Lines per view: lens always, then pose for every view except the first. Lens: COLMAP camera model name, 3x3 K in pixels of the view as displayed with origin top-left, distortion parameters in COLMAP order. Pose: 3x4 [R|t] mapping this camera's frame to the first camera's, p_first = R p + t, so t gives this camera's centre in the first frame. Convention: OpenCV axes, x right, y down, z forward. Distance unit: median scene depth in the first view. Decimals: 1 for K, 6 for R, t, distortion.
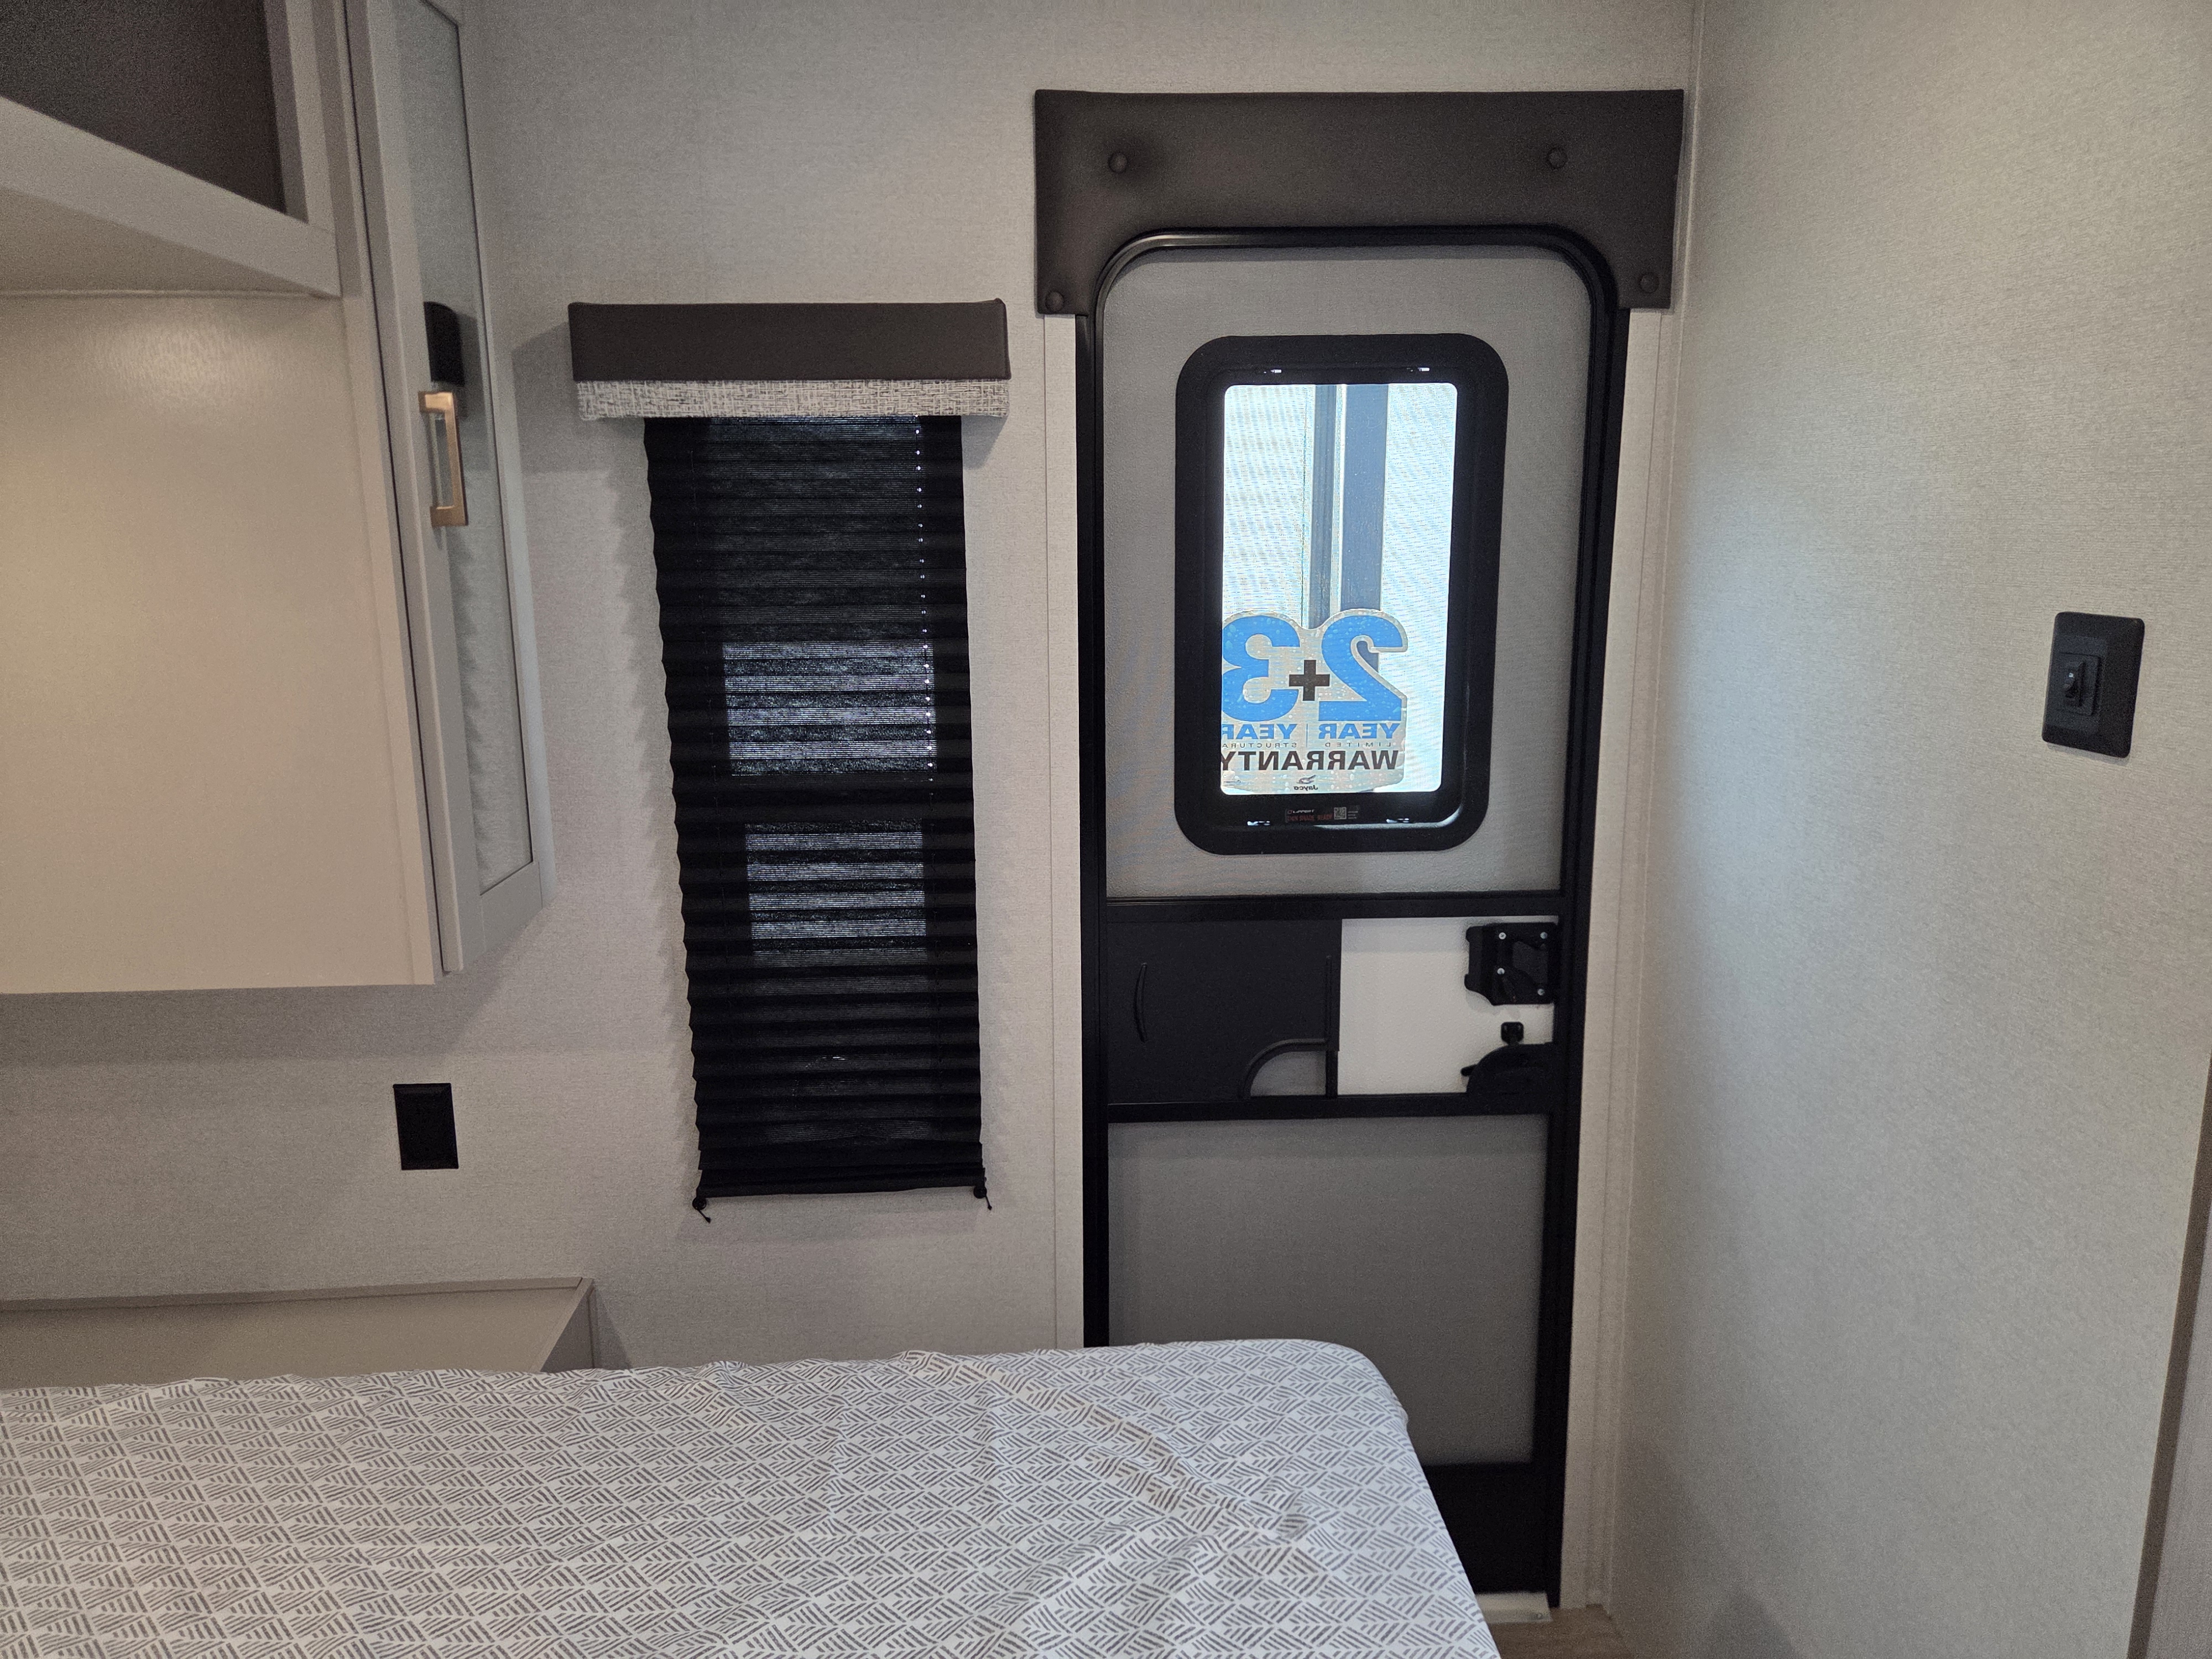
lens RADIAL K [[1490.5, 0, 1103.2], [0, 1490.5, 824.8], [0, 0, 1]] dist [0.059023, -0.051978]
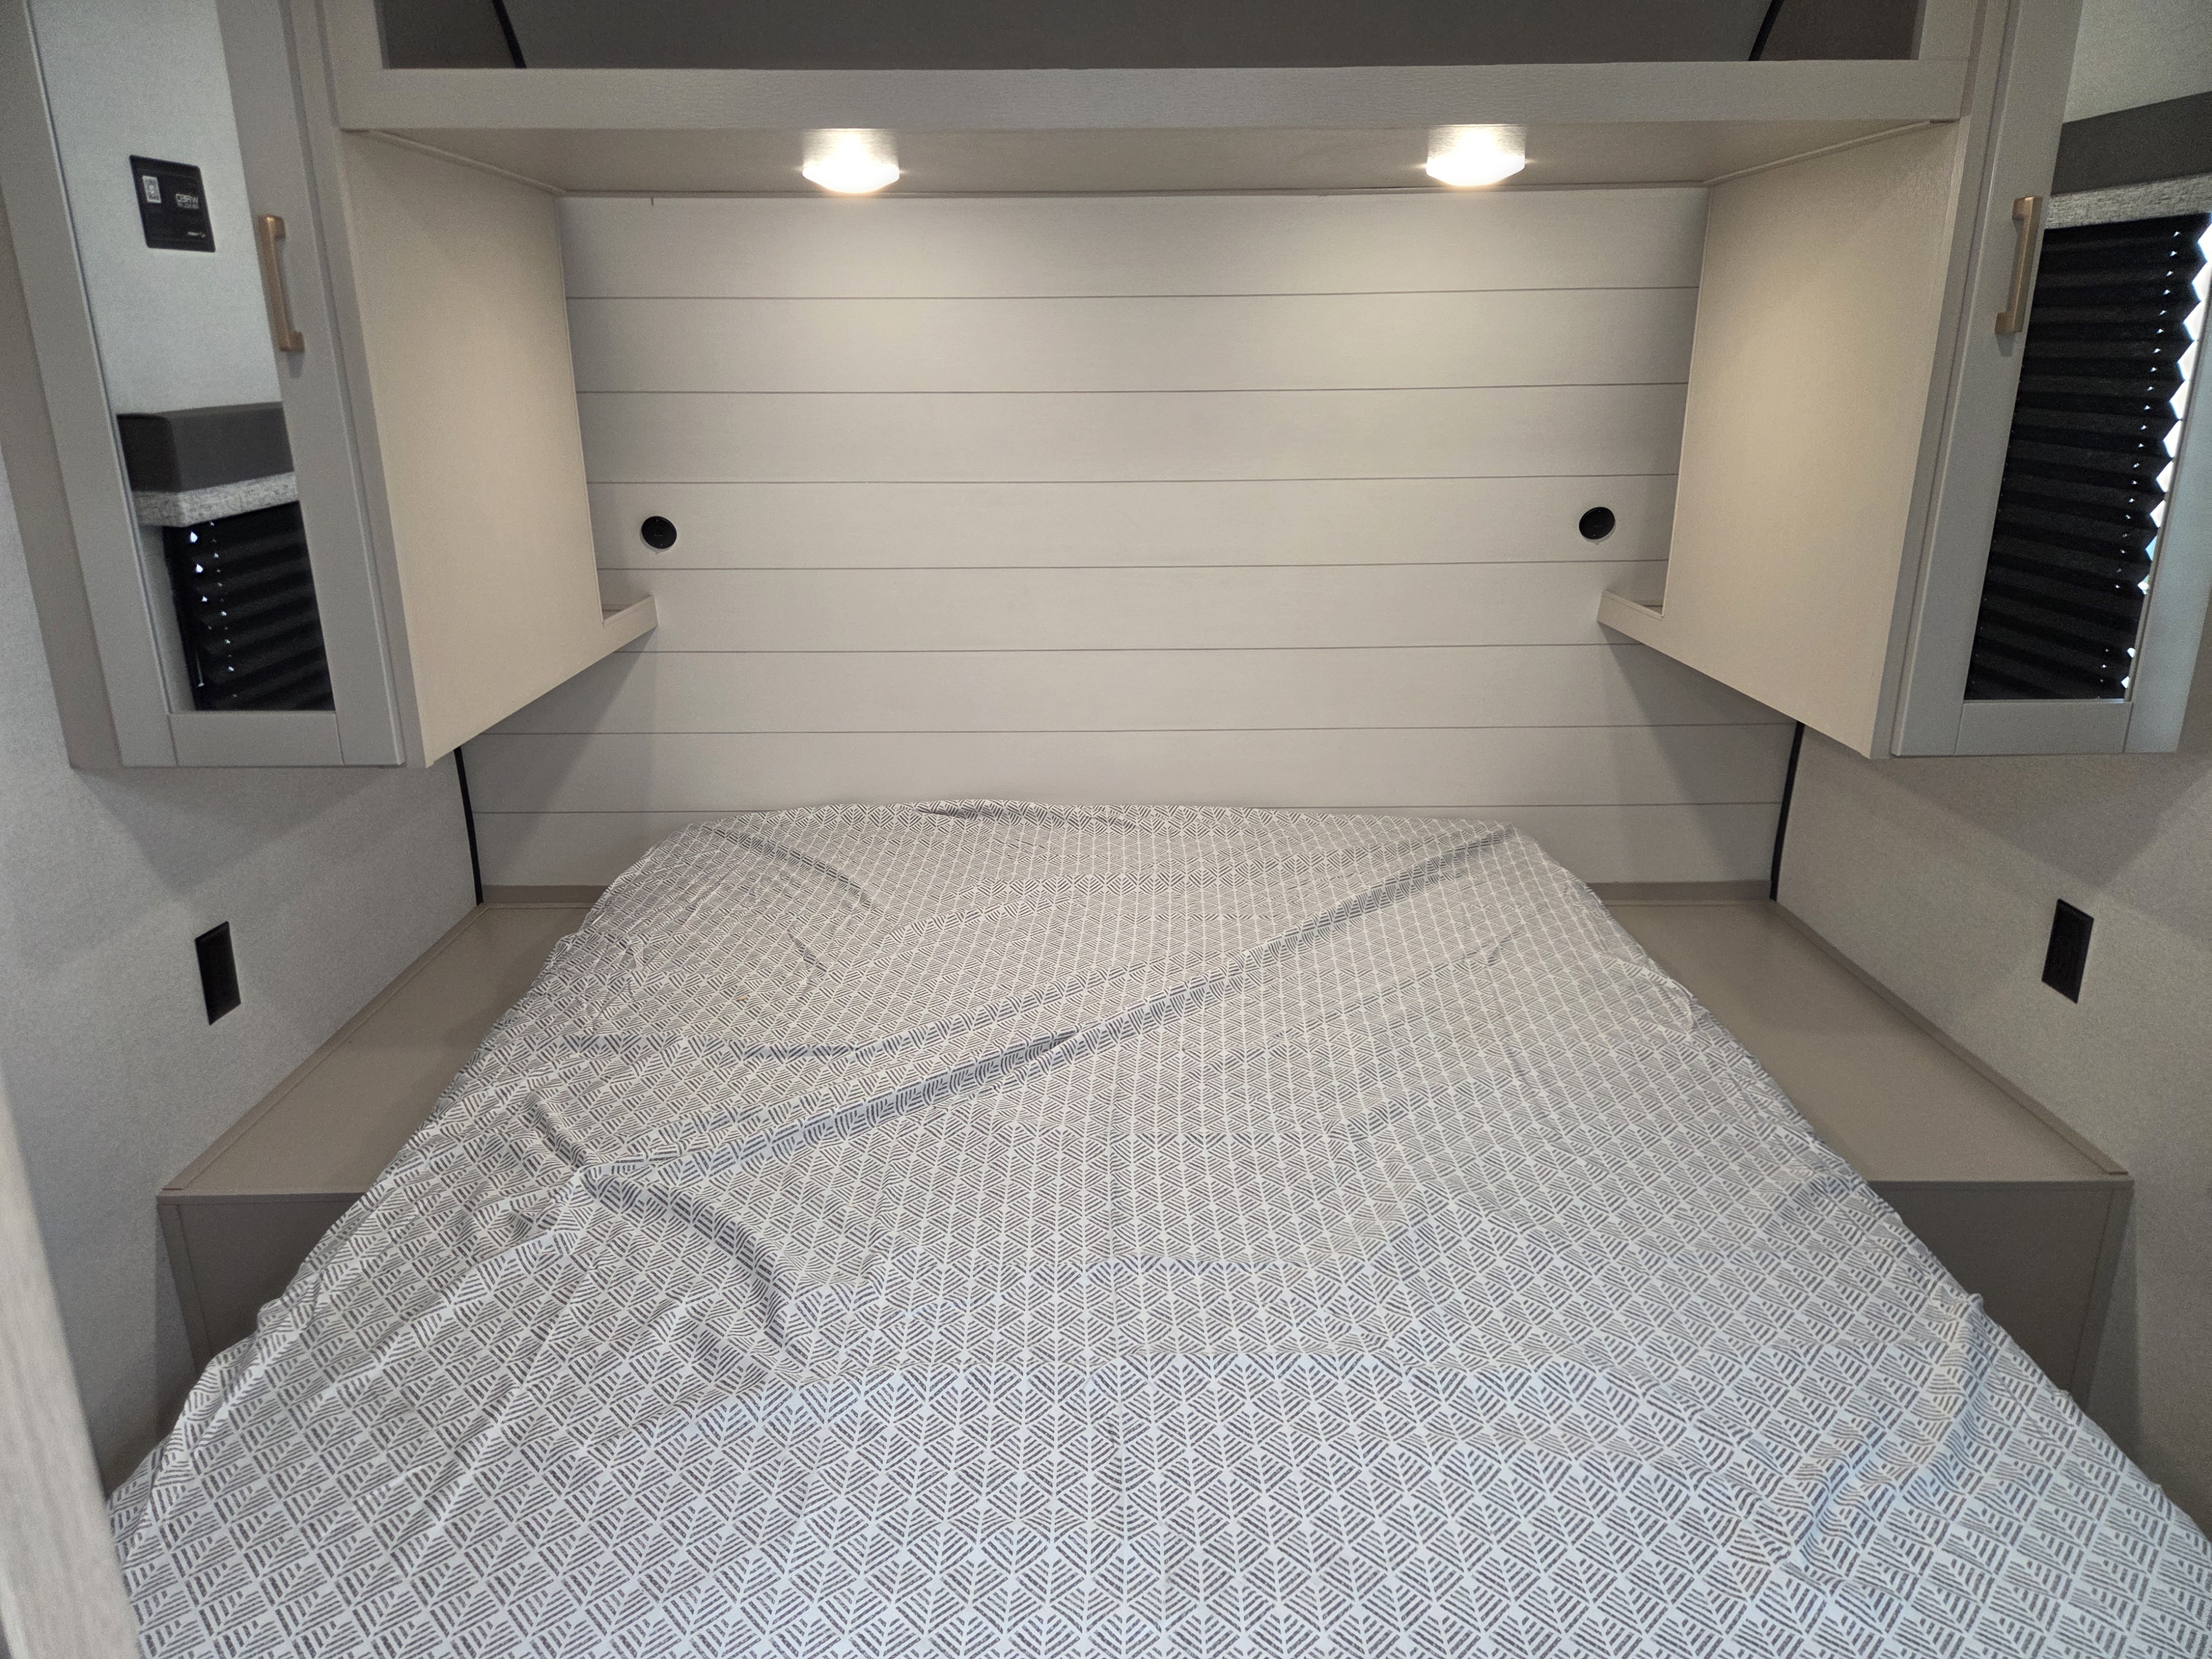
lens RADIAL K [[1490.5, 0, 1104.3], [0, 1490.5, 829.0], [0, 0, 1]] dist [0.059023, -0.051978]
pose [[-0.017221, 0.311021, -0.950247, 0.500960], [-0.198903, 0.930327, 0.308106, -0.059011], [0.979868, 0.194313, 0.045842, 0.309705]]
